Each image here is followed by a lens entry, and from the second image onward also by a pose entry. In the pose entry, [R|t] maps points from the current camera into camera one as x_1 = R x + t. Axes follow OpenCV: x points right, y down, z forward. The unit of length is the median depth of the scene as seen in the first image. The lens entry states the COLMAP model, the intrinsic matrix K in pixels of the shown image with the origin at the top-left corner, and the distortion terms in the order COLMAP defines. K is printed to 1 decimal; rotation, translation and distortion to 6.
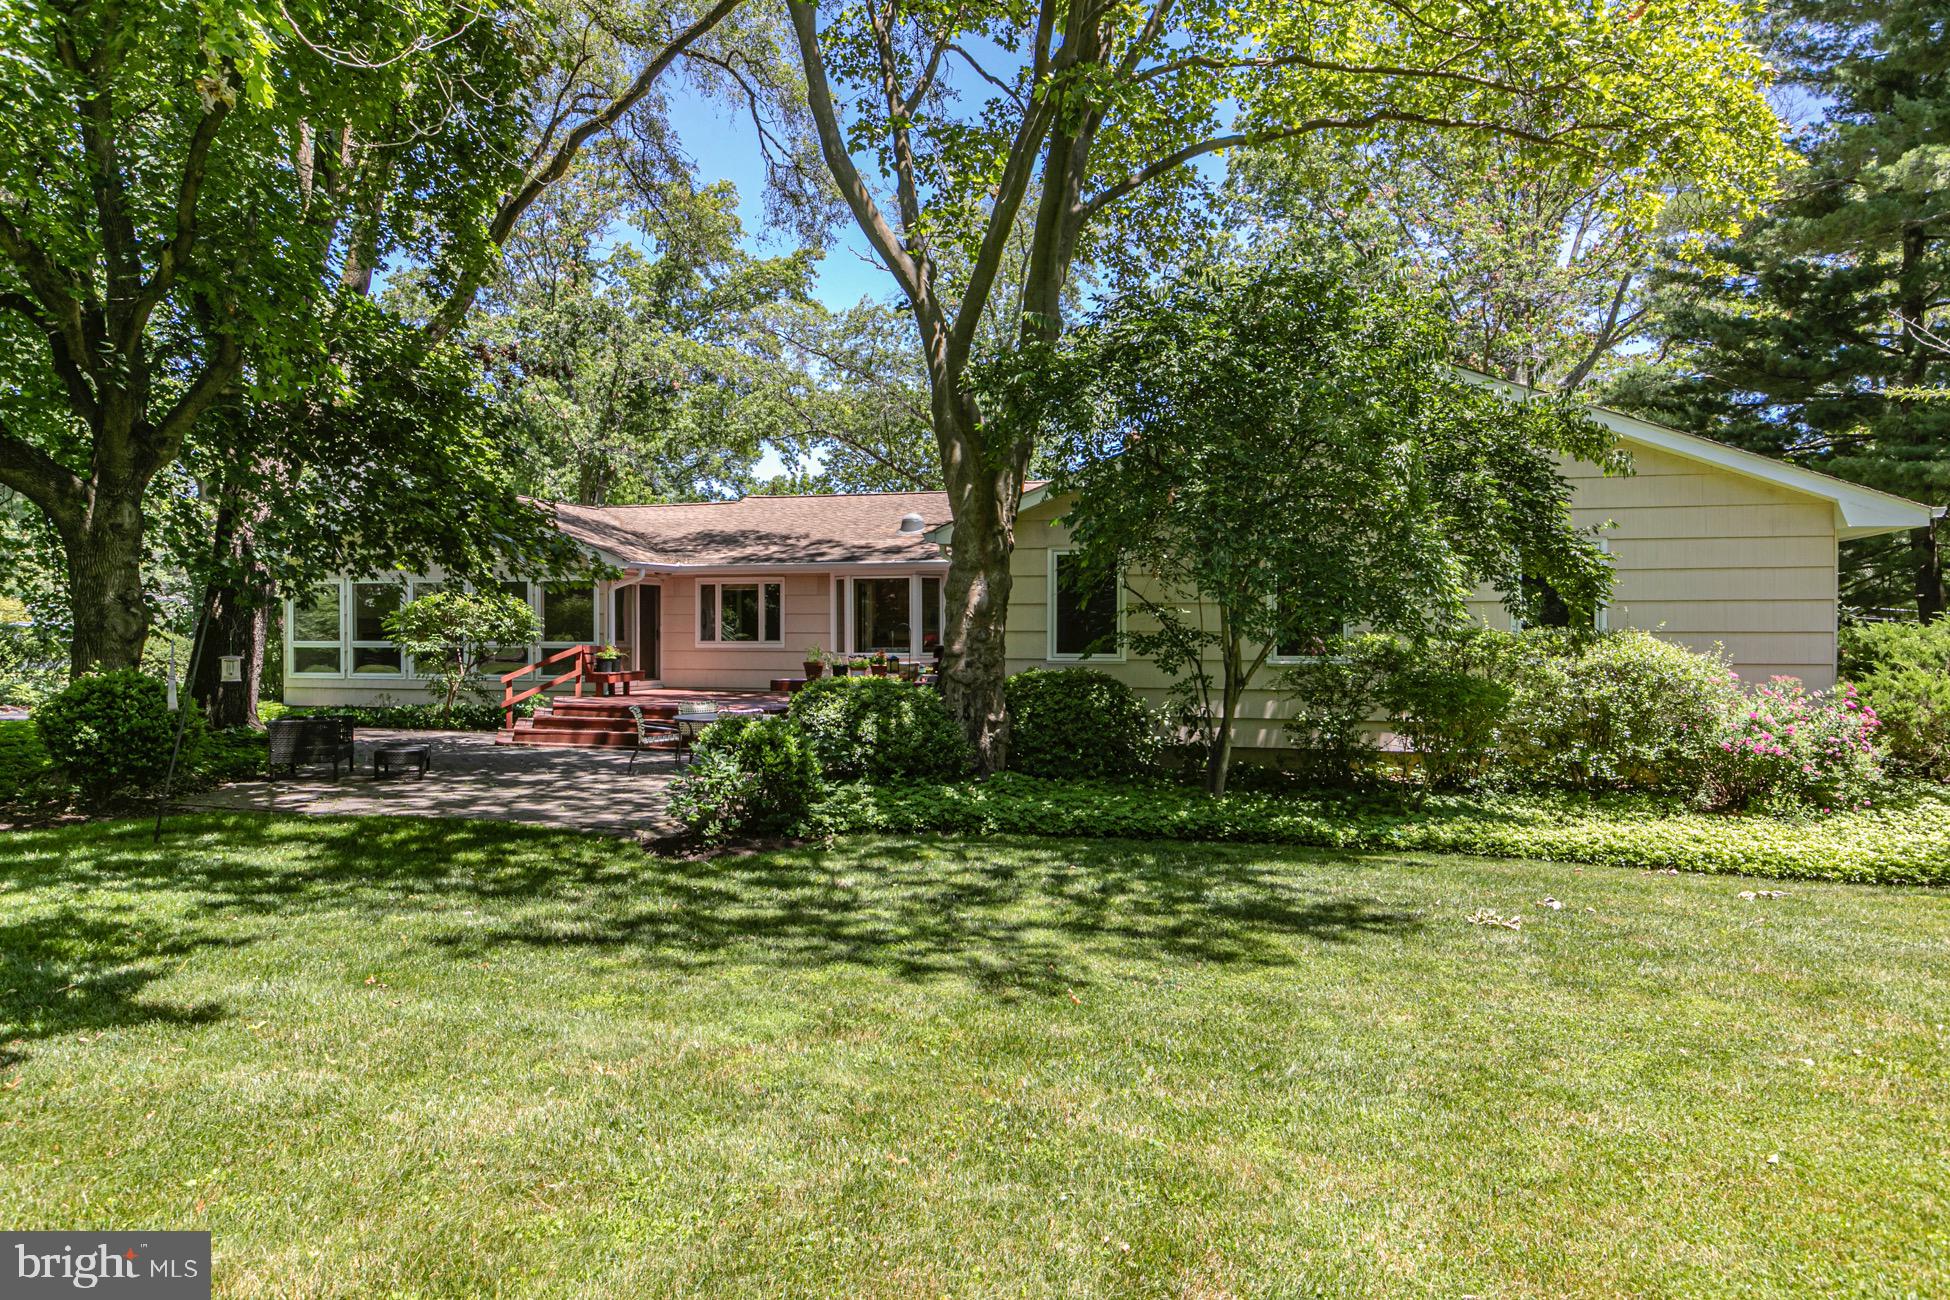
lens RADIAL K [[1296.9, 0, 974.8], [0, 1296.9, 647.9], [0, 0, 1]] dist [0.000816, 0.000111]
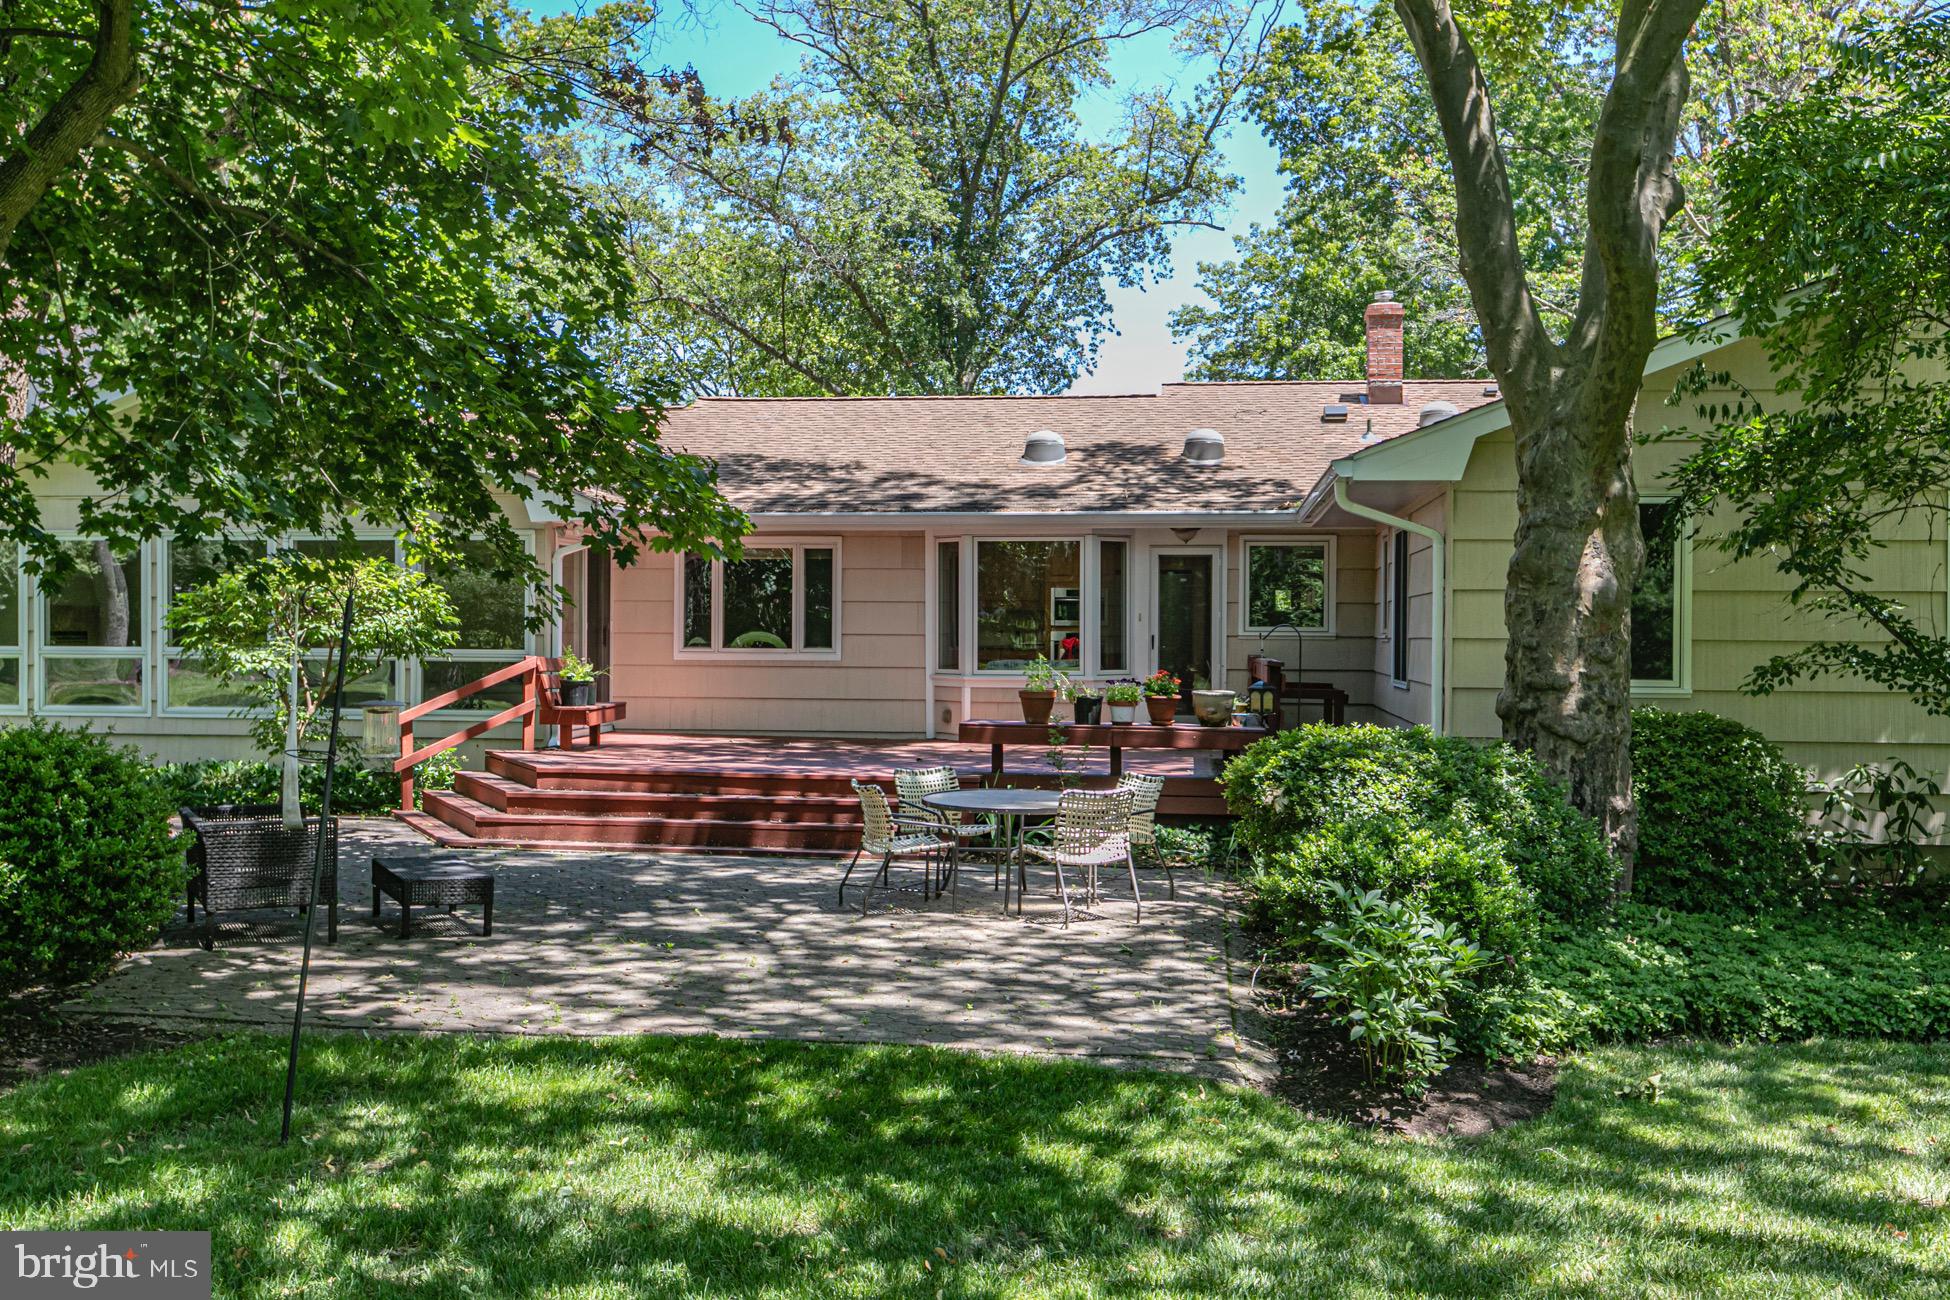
lens RADIAL K [[1959.4, 0, 975.1], [0, 1959.4, 649.9], [0, 0, 1]] dist [-0.009363, 0.000000]
pose [[0.990784, 0.002691, 0.135427, -0.226081], [-0.002809, 0.999996, 0.000683, -0.005953], [-0.135424, -0.001057, 0.990787, 0.148797]]
